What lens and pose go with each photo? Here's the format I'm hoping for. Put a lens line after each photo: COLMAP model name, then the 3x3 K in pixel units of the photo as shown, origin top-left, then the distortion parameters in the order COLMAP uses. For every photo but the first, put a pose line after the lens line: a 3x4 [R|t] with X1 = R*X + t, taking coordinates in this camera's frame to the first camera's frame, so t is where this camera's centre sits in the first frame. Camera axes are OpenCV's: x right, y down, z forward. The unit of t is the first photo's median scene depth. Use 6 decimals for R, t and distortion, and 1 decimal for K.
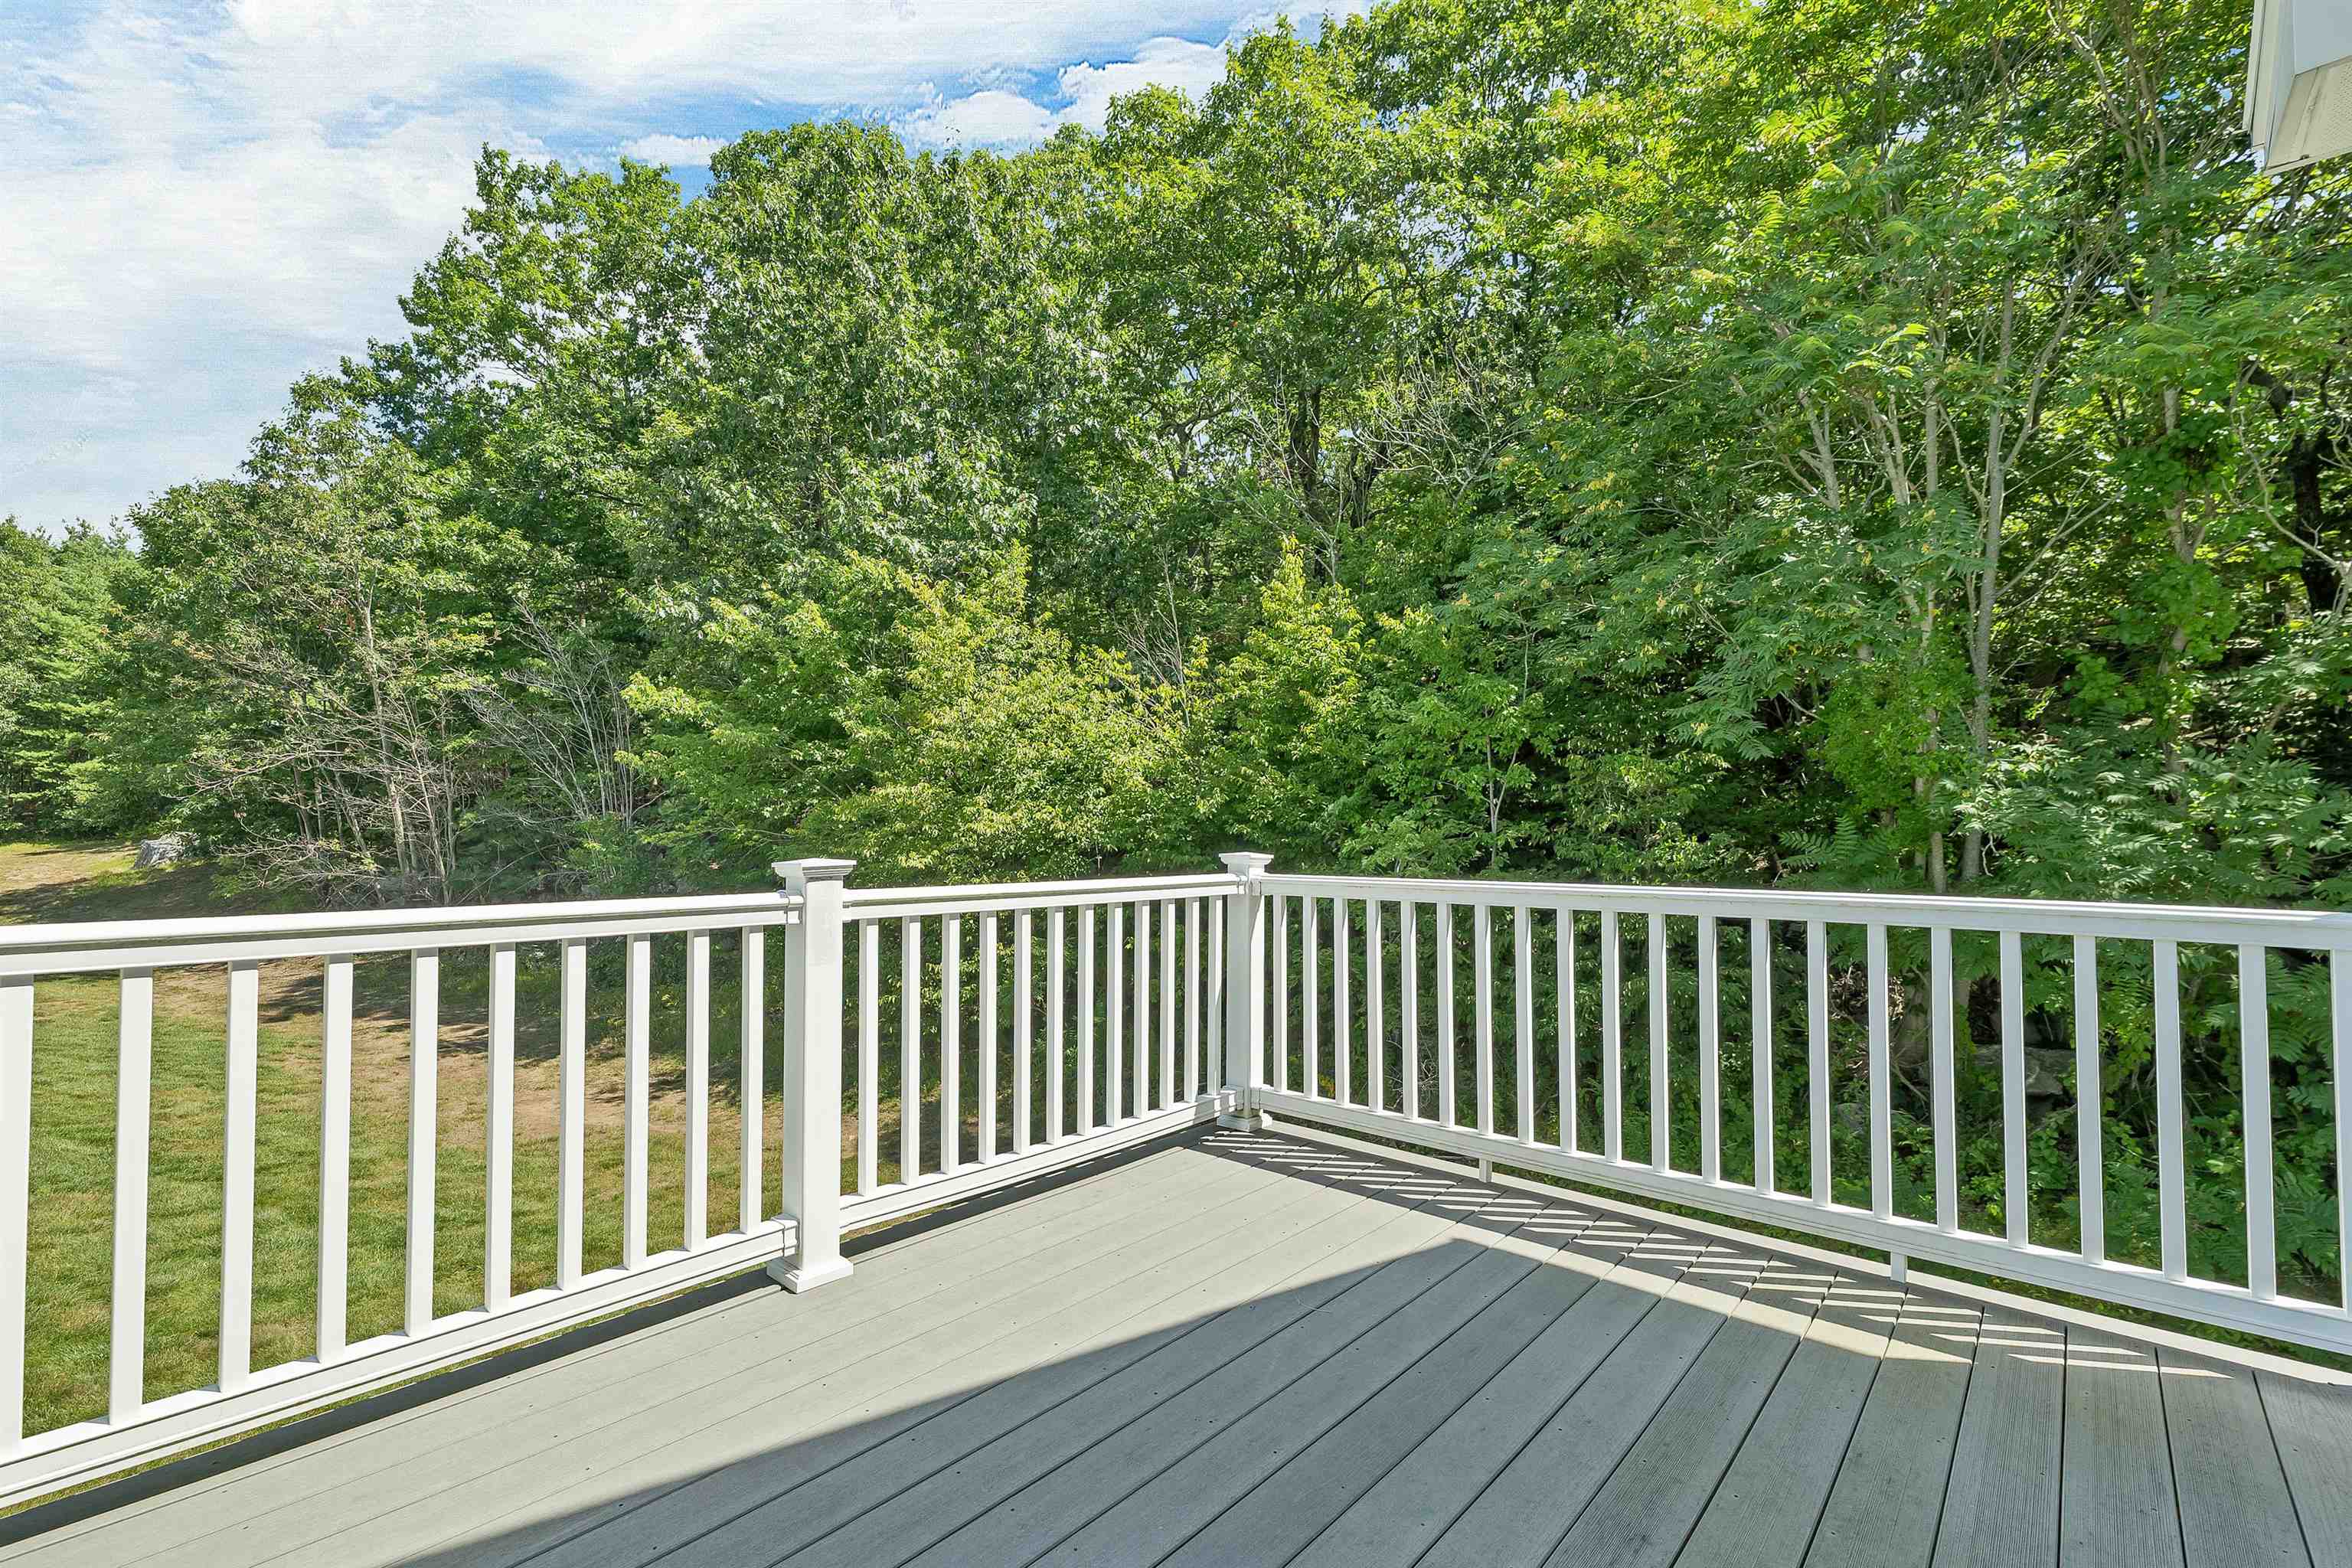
lens RADIAL K [[1022.3, 0, 1183.7], [0, 1022.3, 831.2], [0, 0, 1]] dist [0.004516, 0.000859]
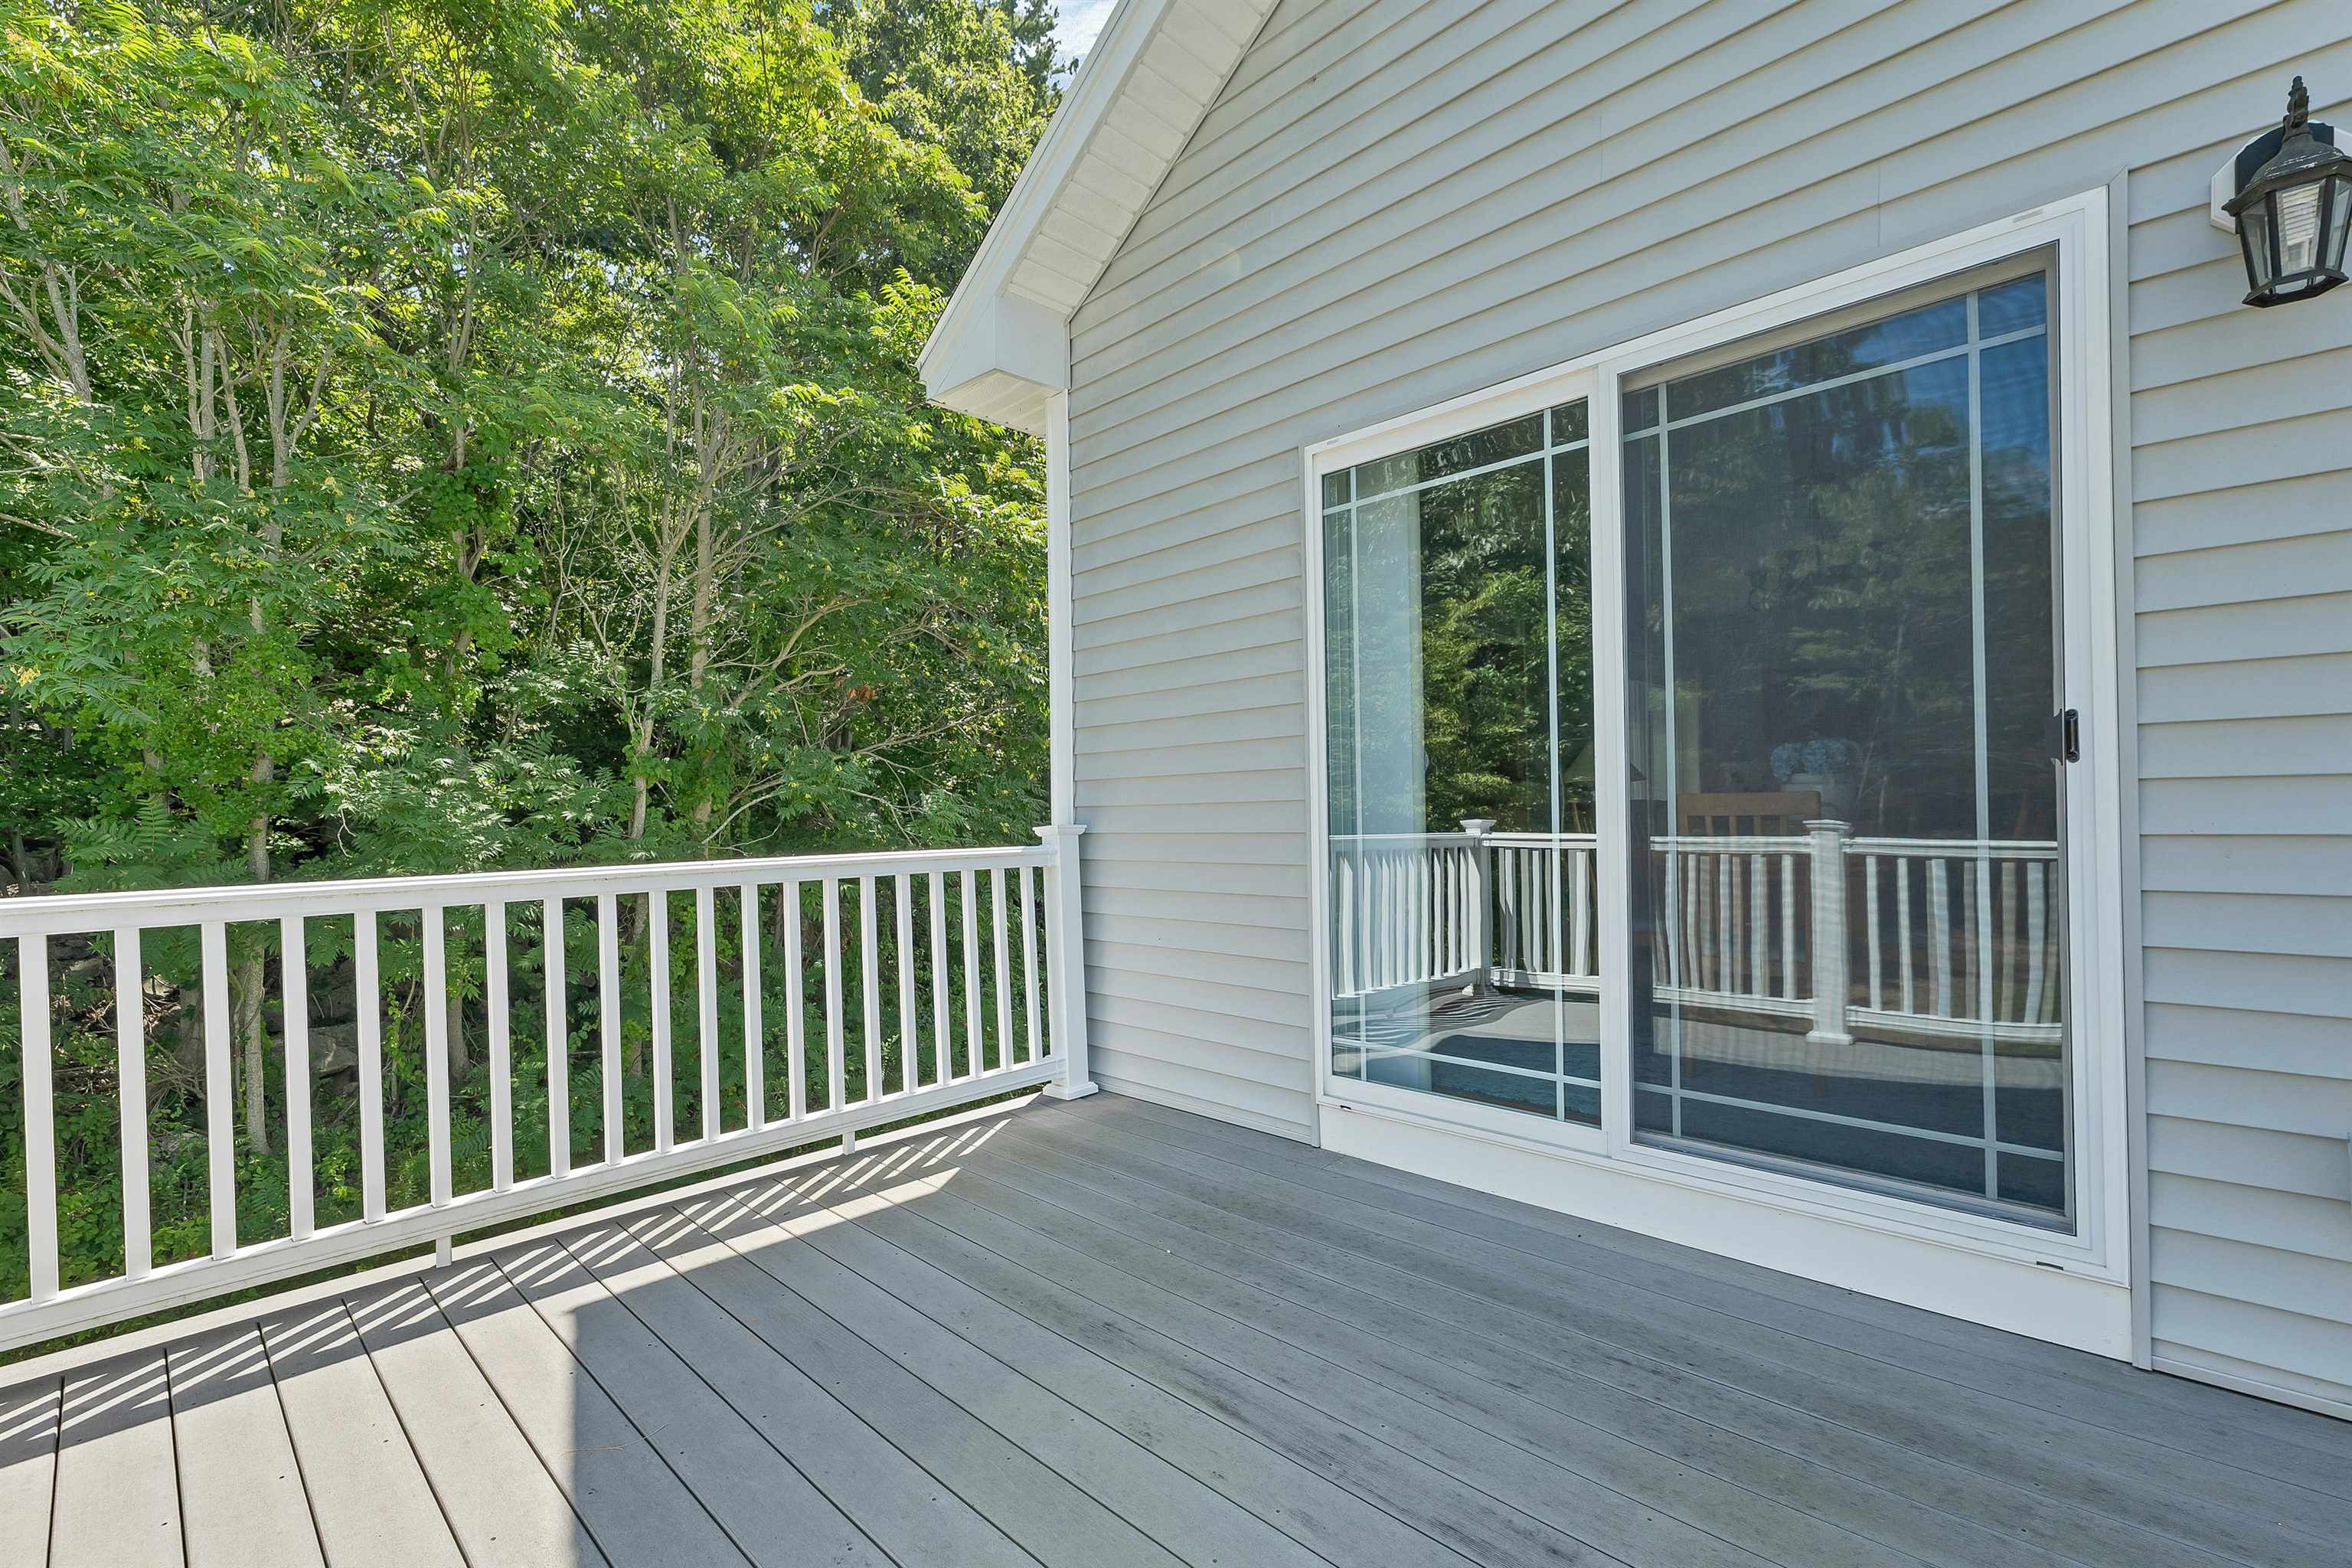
lens RADIAL K [[1022.3, 0, 1176.9], [0, 1022.3, 778.8], [0, 0, 1]] dist [0.004516, 0.000859]
pose [[0.069637, 0.018079, 0.997409, -0.446788], [0.016737, 0.999674, -0.019288, -0.001027], [-0.997432, 0.018037, 0.069312, 0.388352]]
